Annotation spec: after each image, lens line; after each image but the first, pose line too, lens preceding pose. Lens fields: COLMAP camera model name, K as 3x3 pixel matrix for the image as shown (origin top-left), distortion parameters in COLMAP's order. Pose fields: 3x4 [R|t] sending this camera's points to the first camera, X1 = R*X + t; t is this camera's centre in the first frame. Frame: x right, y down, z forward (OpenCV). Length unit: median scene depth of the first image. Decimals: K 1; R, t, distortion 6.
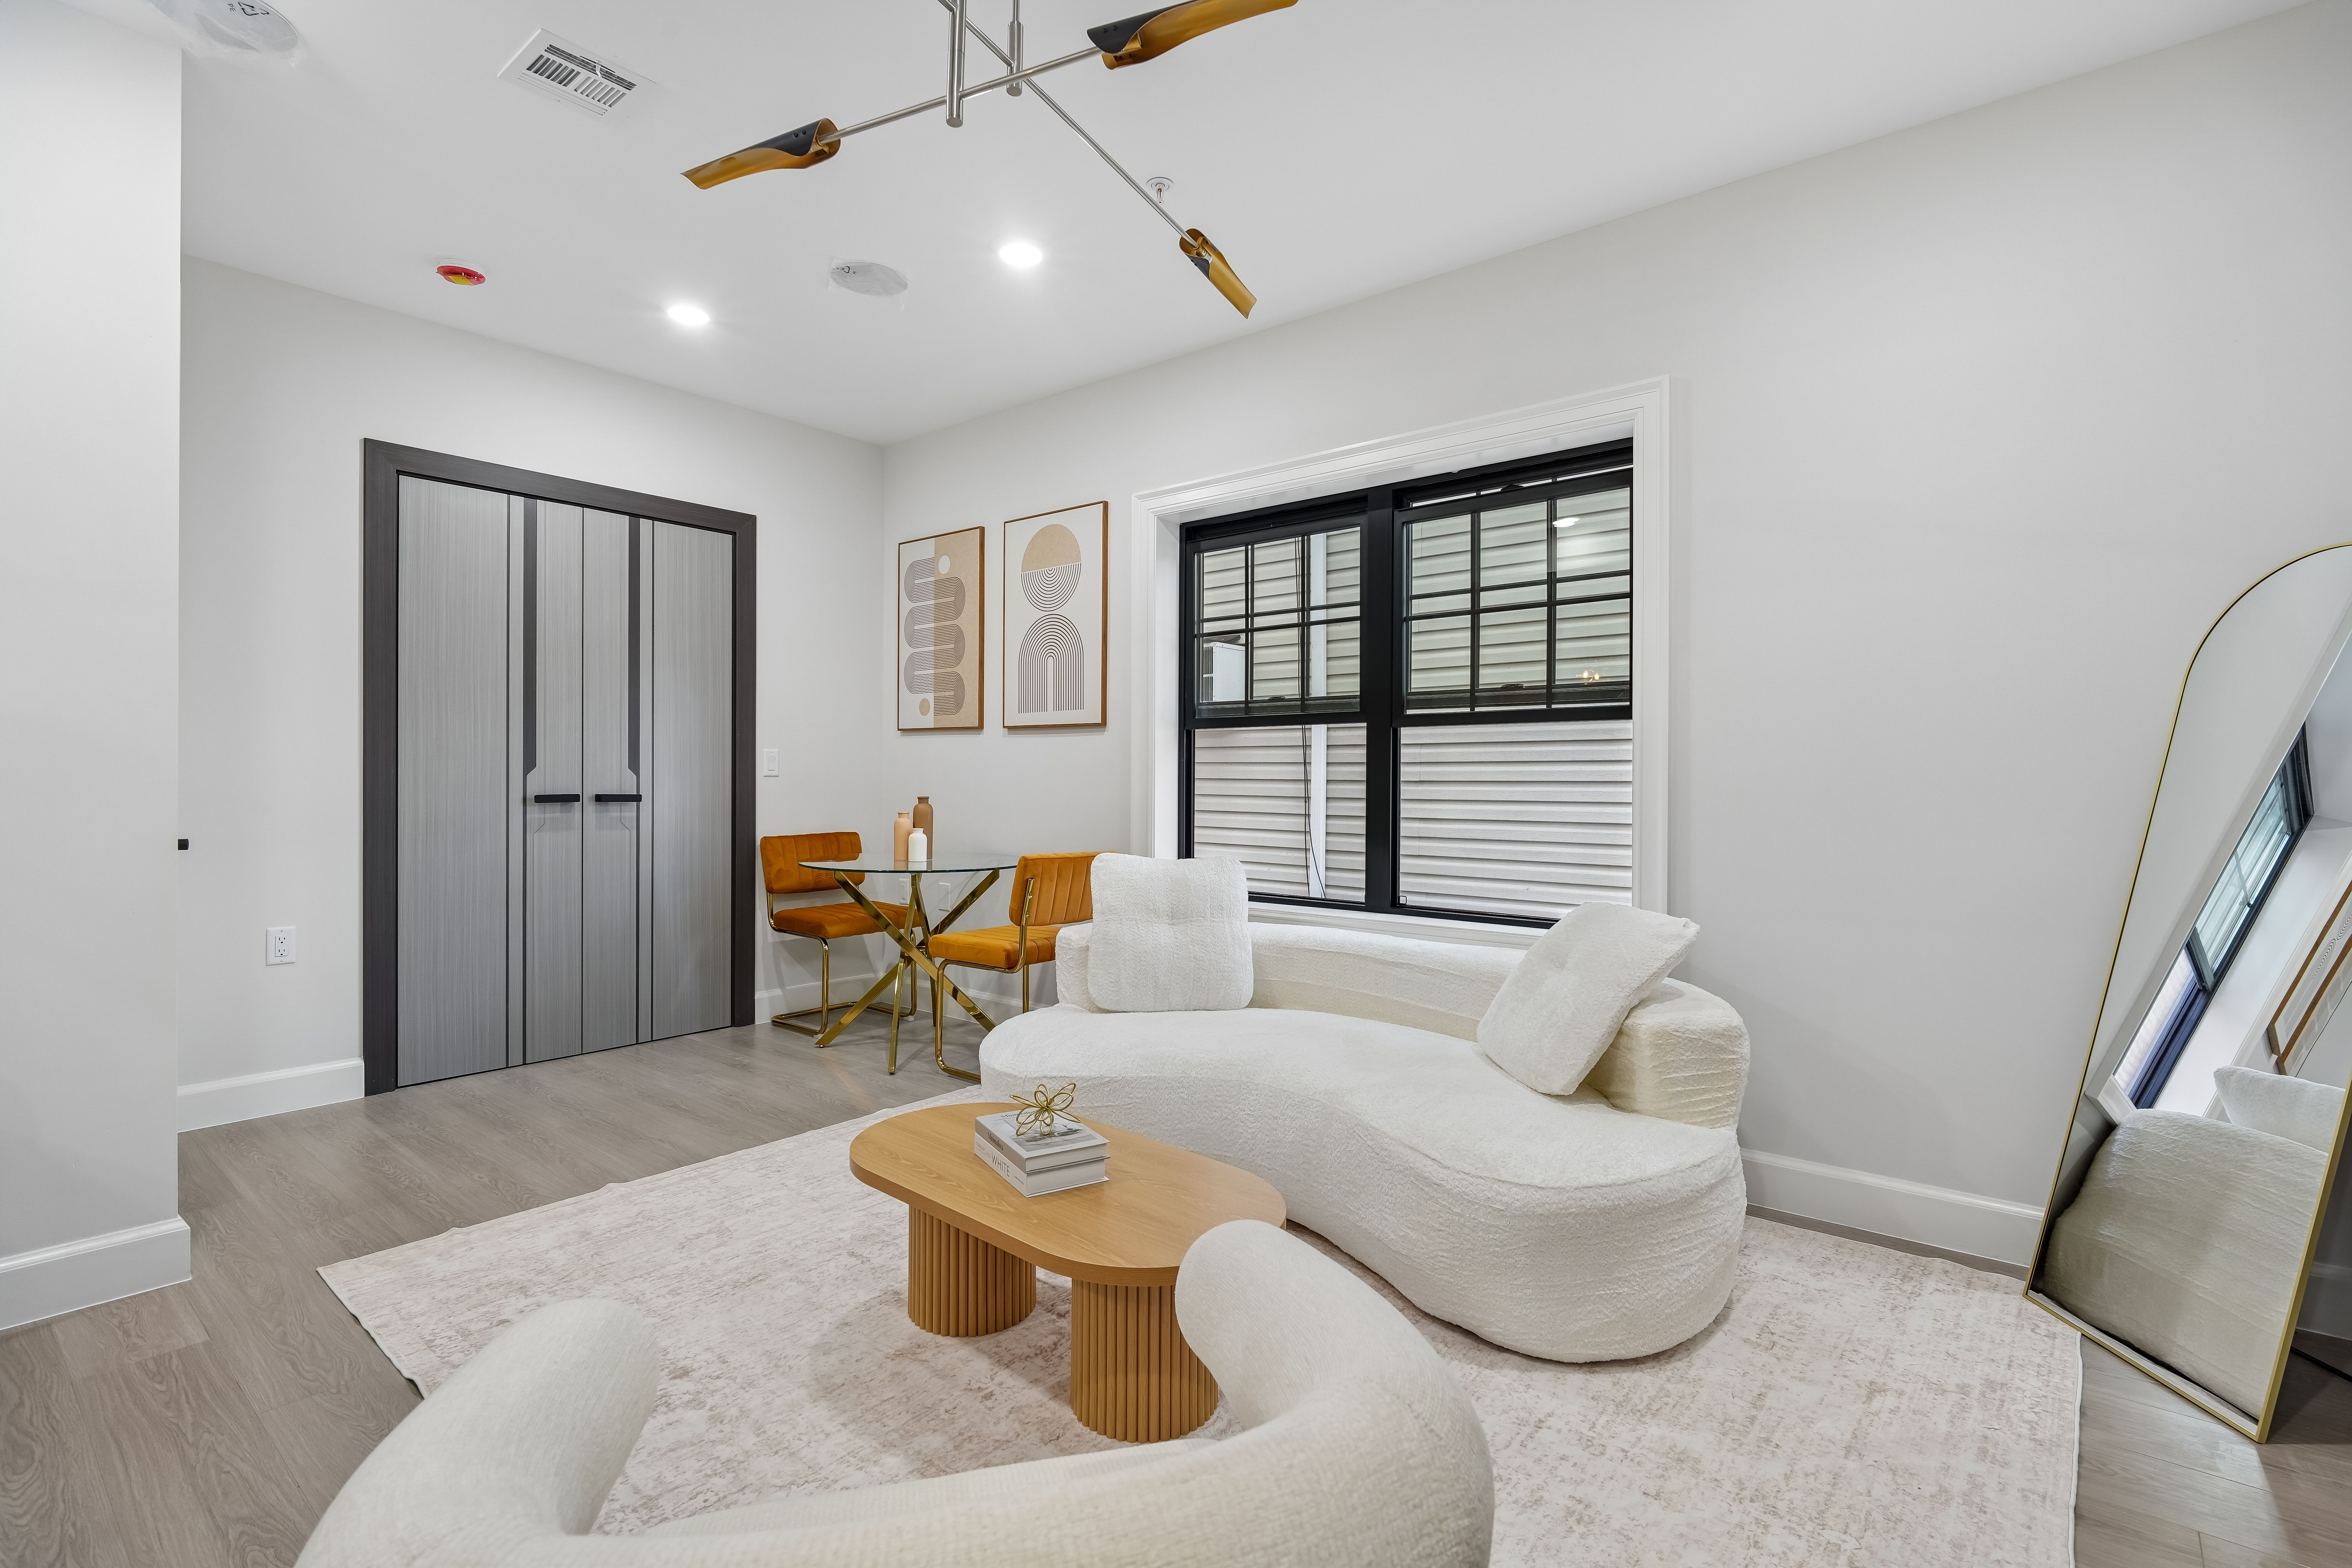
lens RADIAL K [[1101.1, 0, 1172.3], [0, 1101.1, 768.1], [0, 0, 1]] dist [0.001493, -0.005132]
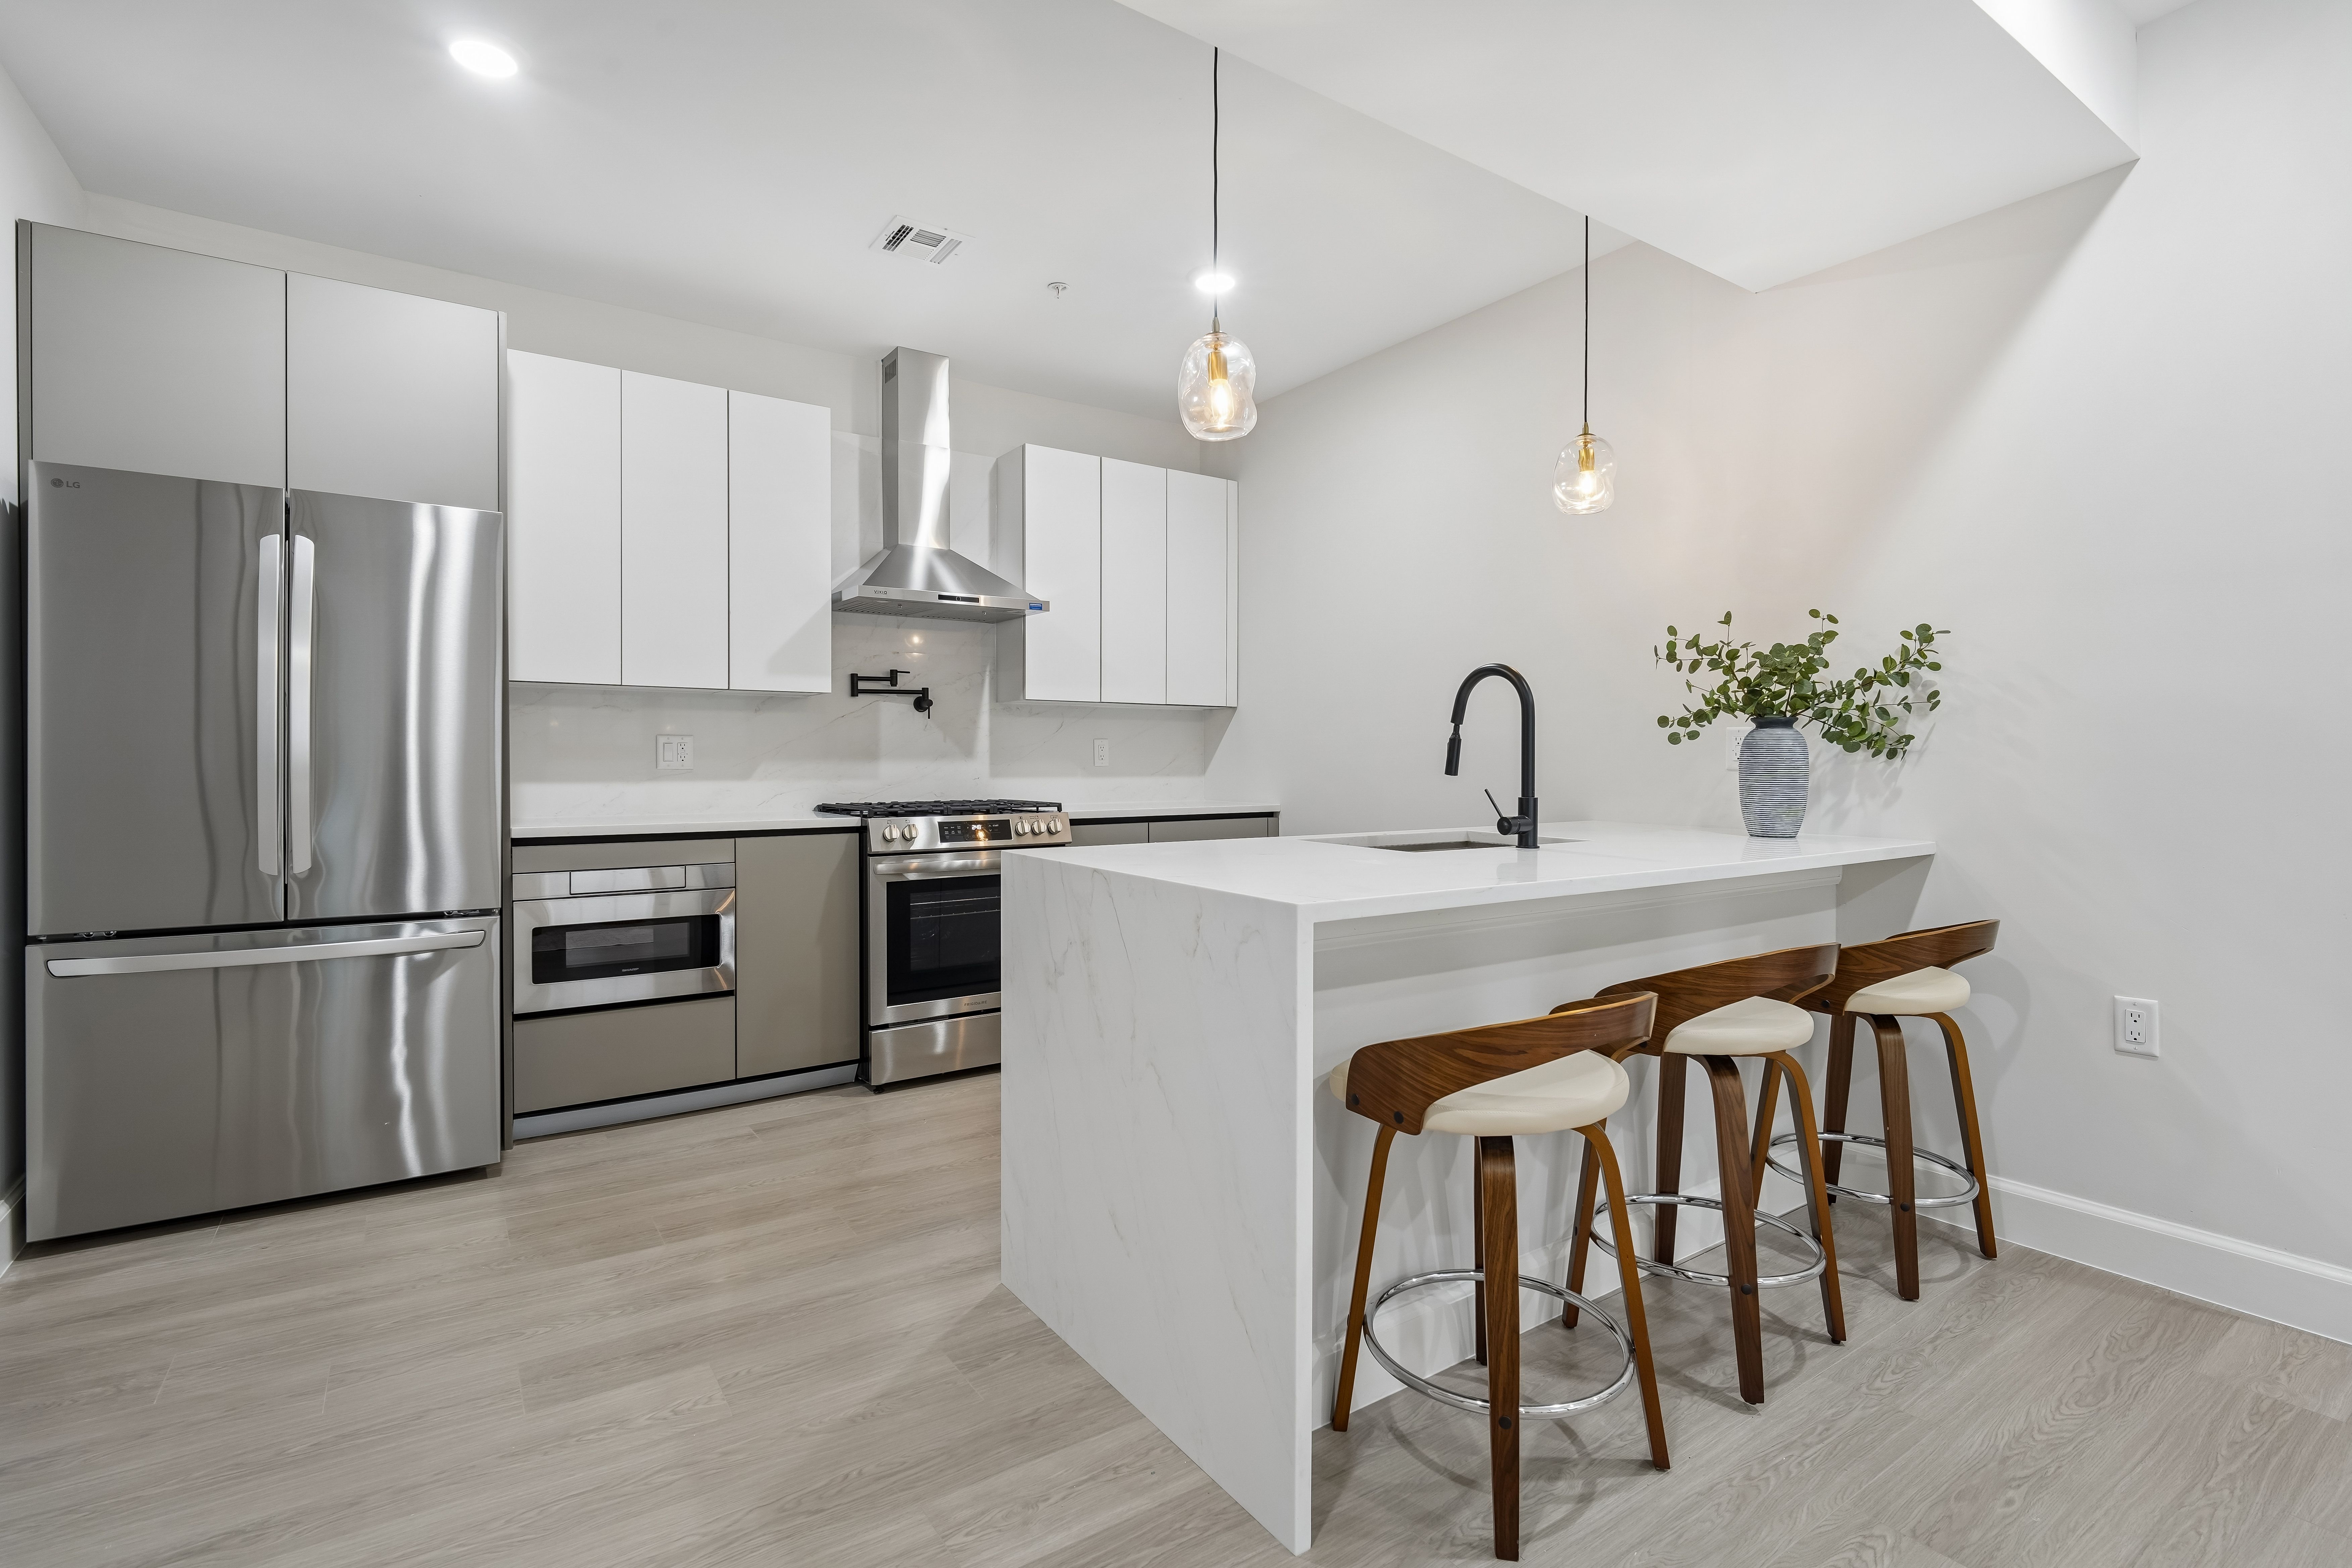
lens RADIAL K [[1101.1, 0, 1183.0], [0, 1101.1, 768.0], [0, 0, 1]] dist [0.001493, -0.005132]
pose [[-0.270541, 0.005225, -0.962694, 0.112341], [0.004719, 0.999980, 0.004101, -0.000162], [0.962697, -0.003434, -0.270560, 0.206915]]
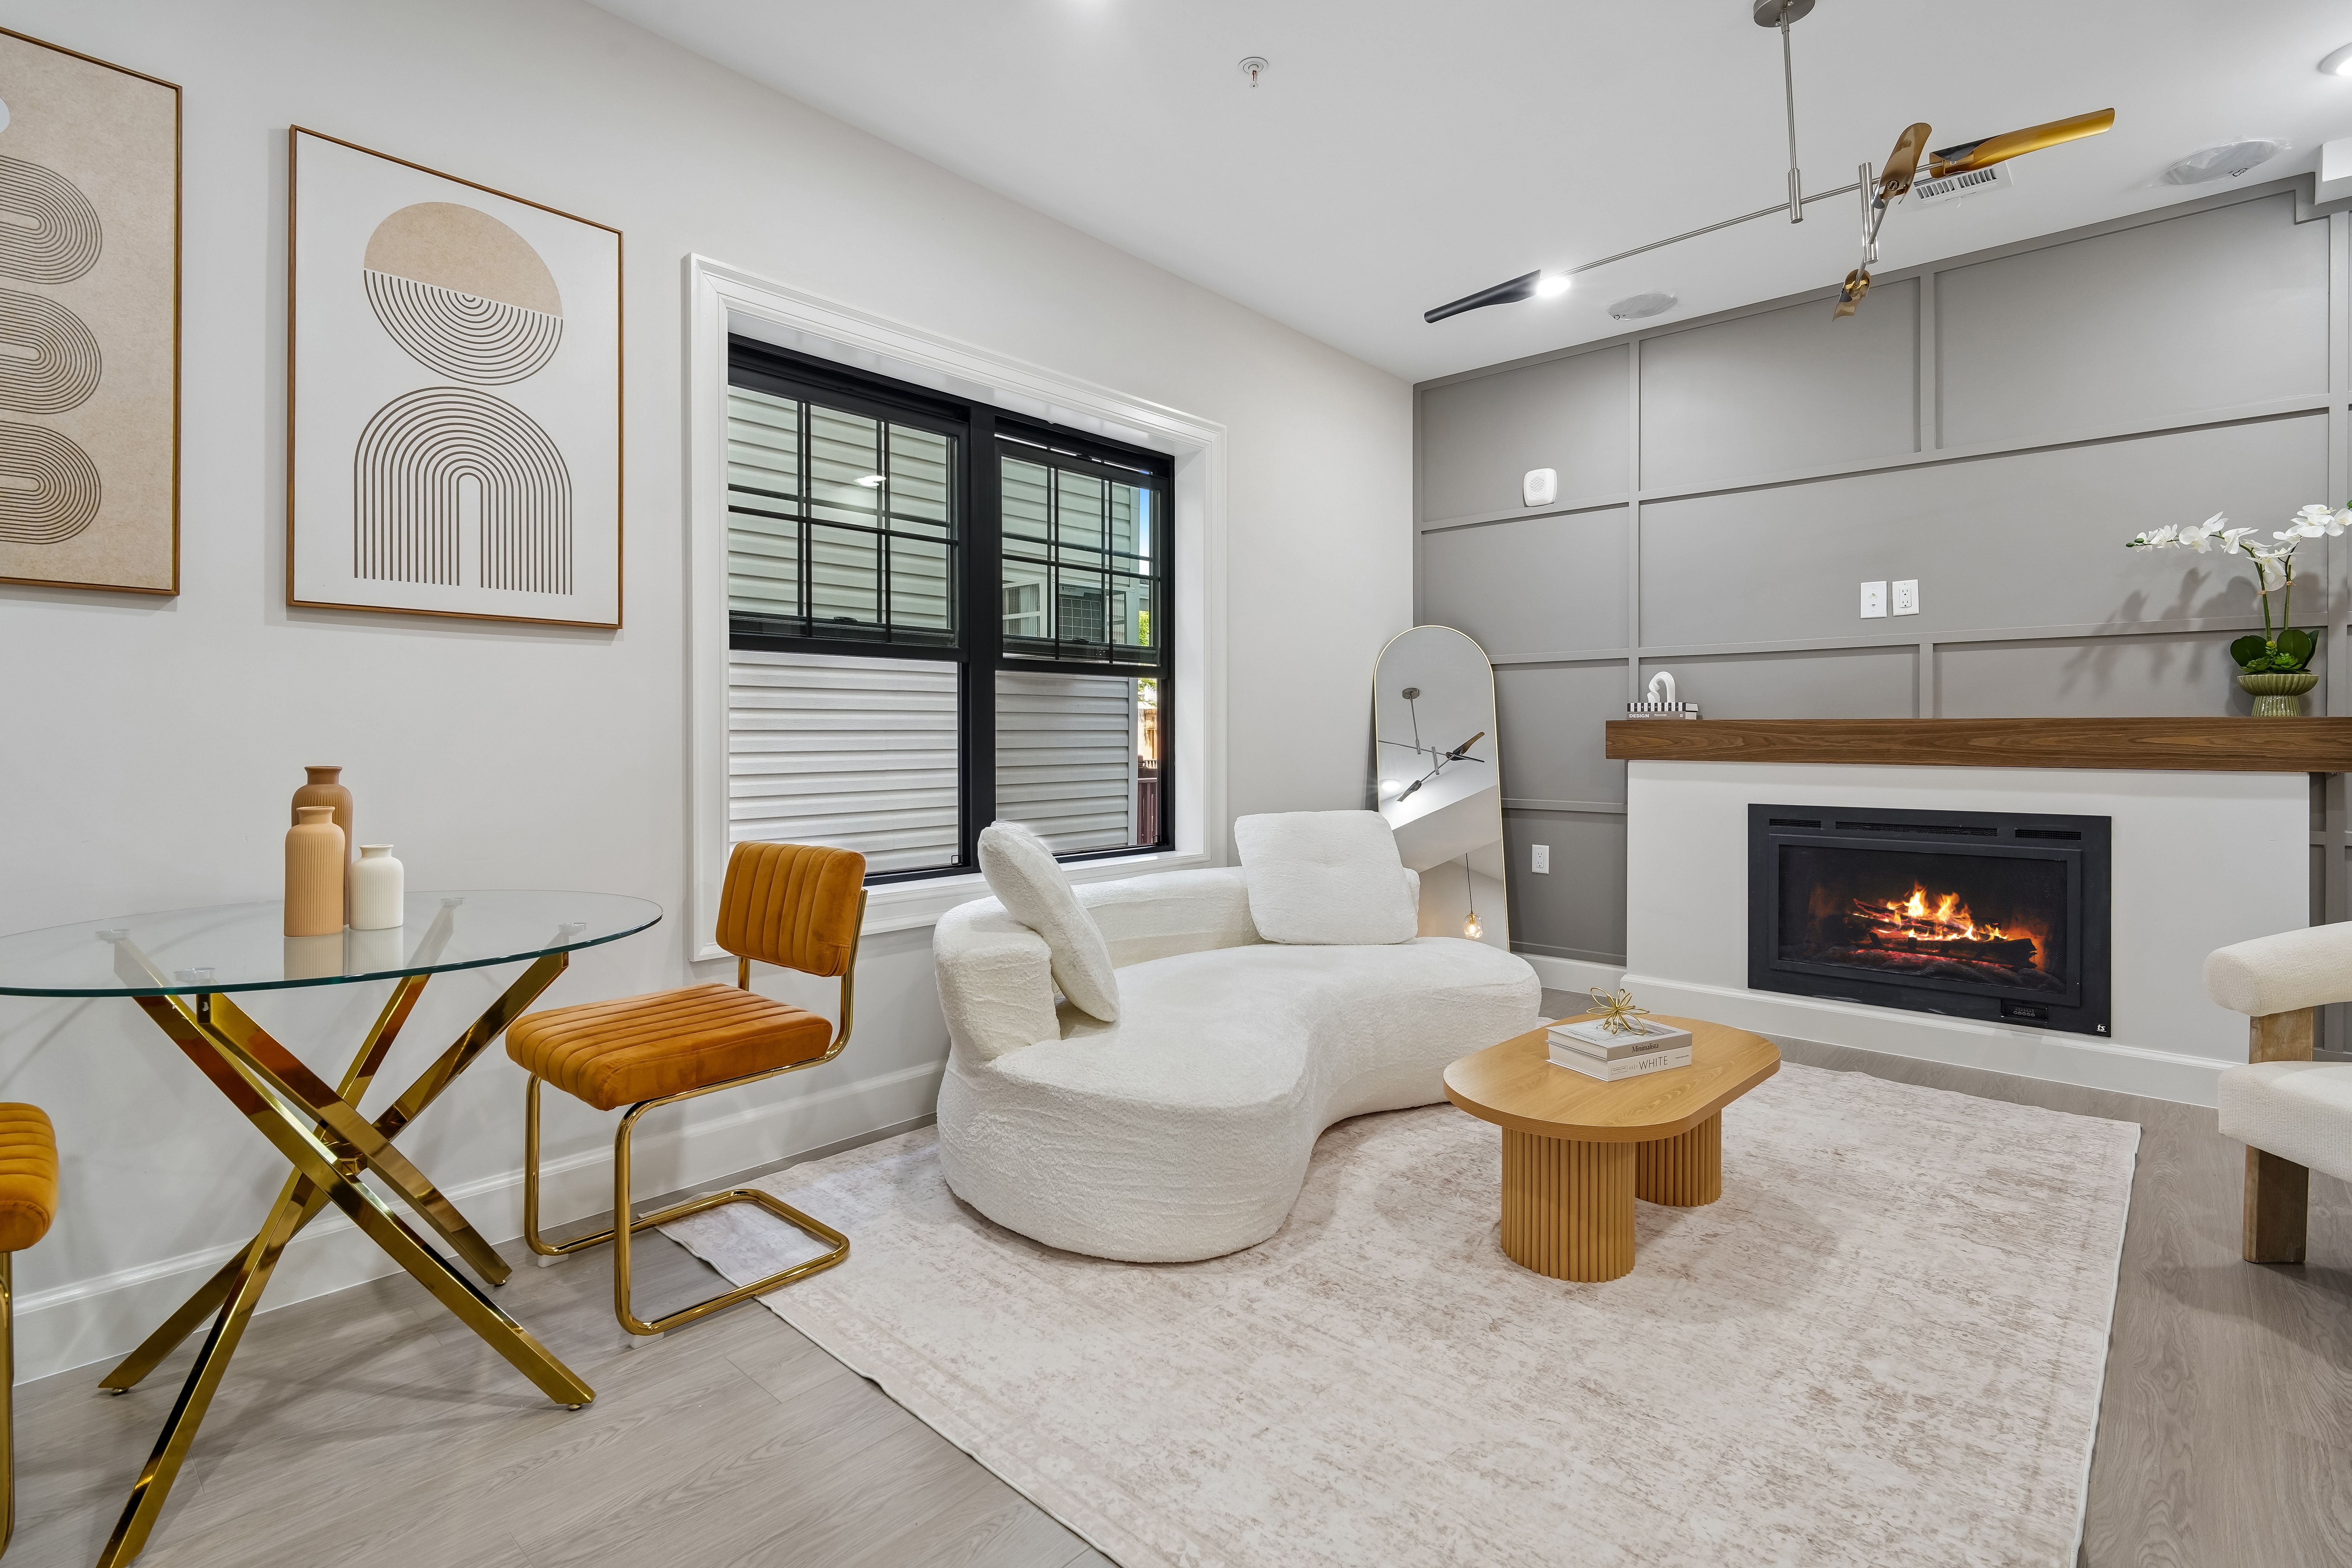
lens RADIAL K [[1101.1, 0, 1176.1], [0, 1101.1, 750.9], [0, 0, 1]] dist [0.001493, -0.005132]
pose [[0.039040, -0.017310, 0.999088, -0.732535], [-0.009177, 0.999802, 0.017681, 0.013348], [-0.999196, -0.009859, 0.038873, 0.816641]]
